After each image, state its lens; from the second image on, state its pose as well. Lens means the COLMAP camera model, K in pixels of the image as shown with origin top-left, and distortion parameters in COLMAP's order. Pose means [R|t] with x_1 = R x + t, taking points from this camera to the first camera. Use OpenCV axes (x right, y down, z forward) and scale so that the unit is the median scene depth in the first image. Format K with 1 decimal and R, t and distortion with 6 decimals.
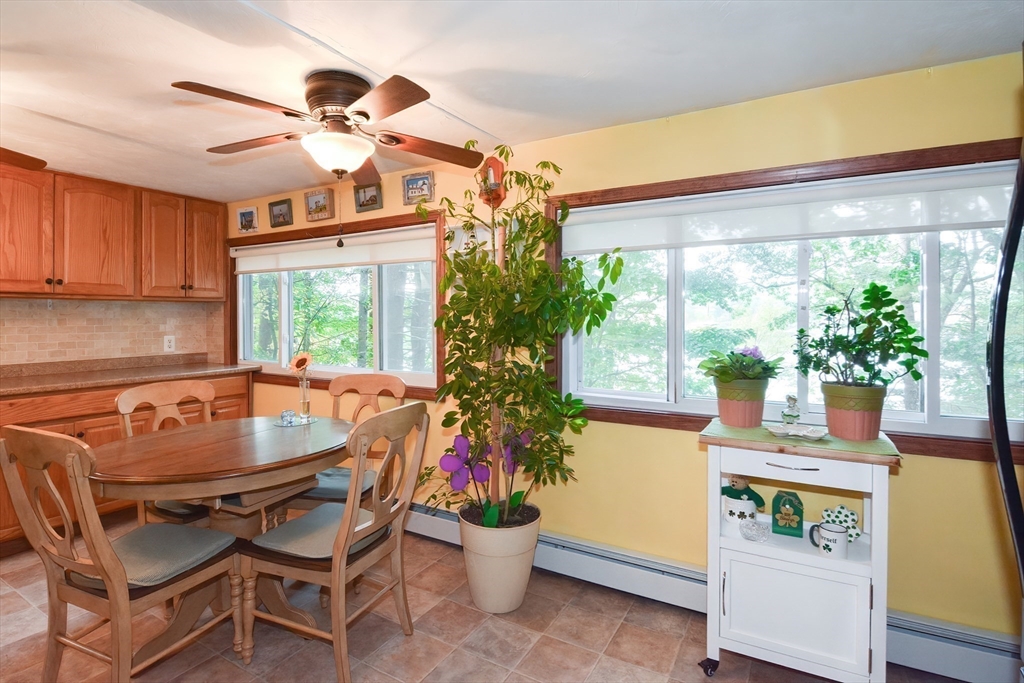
lens RADIAL K [[506.4, 0, 504.6], [0, 506.4, 318.4], [0, 0, 1]] dist [-0.011494, -0.005499]
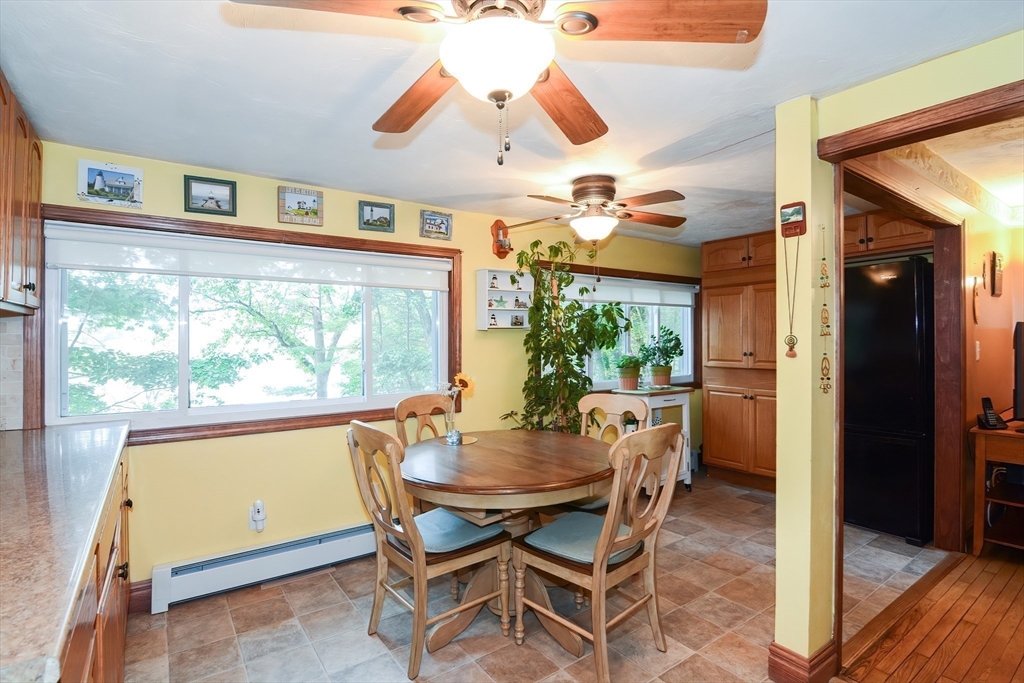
lens RADIAL K [[506.4, 0, 508.6], [0, 506.4, 338.7], [0, 0, 1]] dist [-0.011494, -0.005499]
pose [[0.400630, 0.003822, 0.916232, -0.985850], [0.015336, 0.999823, -0.010877, 0.006587], [-0.916112, 0.018409, 0.400500, 0.359588]]
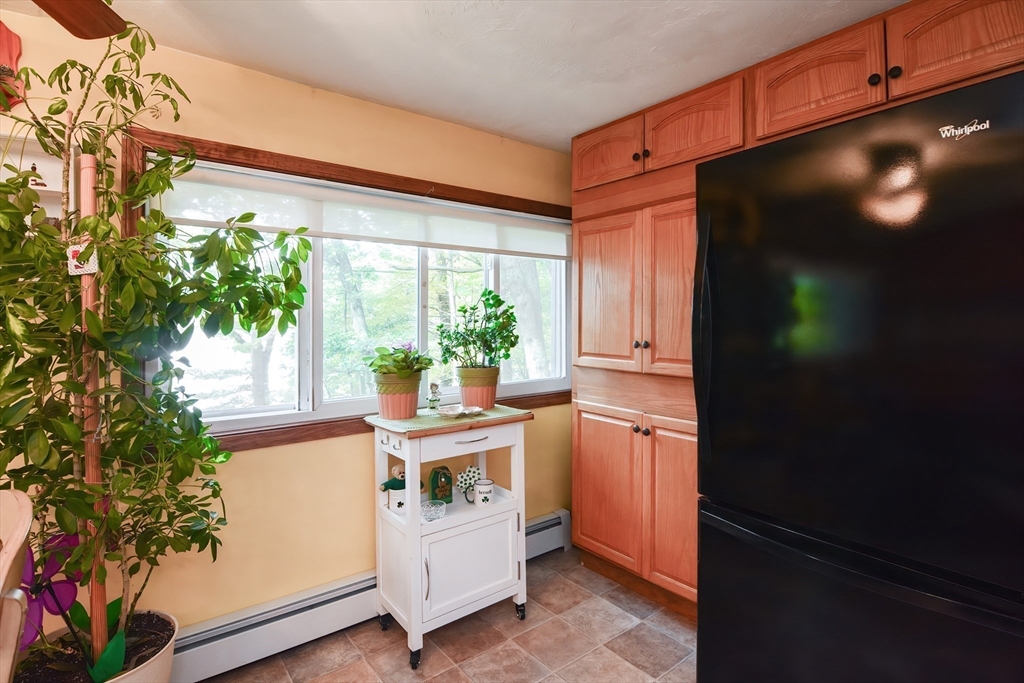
lens RADIAL K [[506.4, 0, 507.4], [0, 506.4, 321.3], [0, 0, 1]] dist [-0.011494, -0.005499]
pose [[0.382133, -0.002618, 0.924104, -0.243172], [0.013613, 0.999903, -0.002796, 0.010669], [-0.924007, 0.013648, 0.382132, 0.230186]]
